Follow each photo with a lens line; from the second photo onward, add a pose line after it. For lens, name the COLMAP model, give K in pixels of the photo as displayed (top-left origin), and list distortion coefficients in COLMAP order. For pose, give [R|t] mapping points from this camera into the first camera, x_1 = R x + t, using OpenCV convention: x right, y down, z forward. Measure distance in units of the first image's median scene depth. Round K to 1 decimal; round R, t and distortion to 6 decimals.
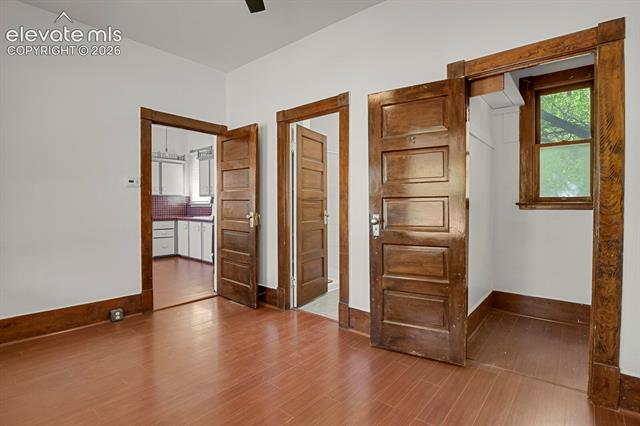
lens RADIAL K [[312.2, 0, 323.3], [0, 312.2, 210.6], [0, 0, 1]] dist [-0.026528, -0.001007]
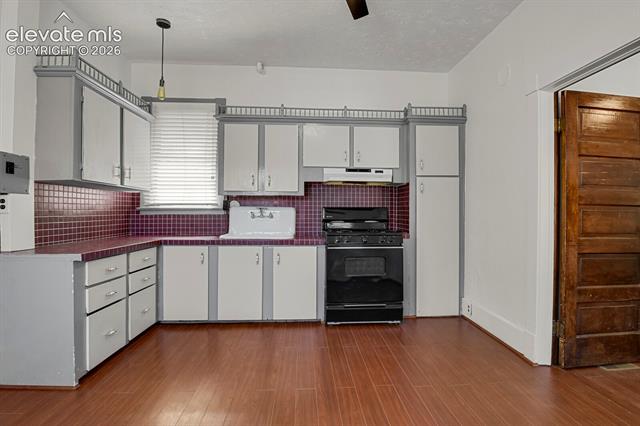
lens RADIAL K [[312.2, 0, 323.3], [0, 312.2, 210.6], [0, 0, 1]] dist [-0.026528, -0.001007]
pose [[0.724105, 0.006967, 0.689654, -2.224982], [0.011909, 0.999674, -0.022602, -0.024051], [-0.689586, 0.024579, 0.723786, 1.891772]]
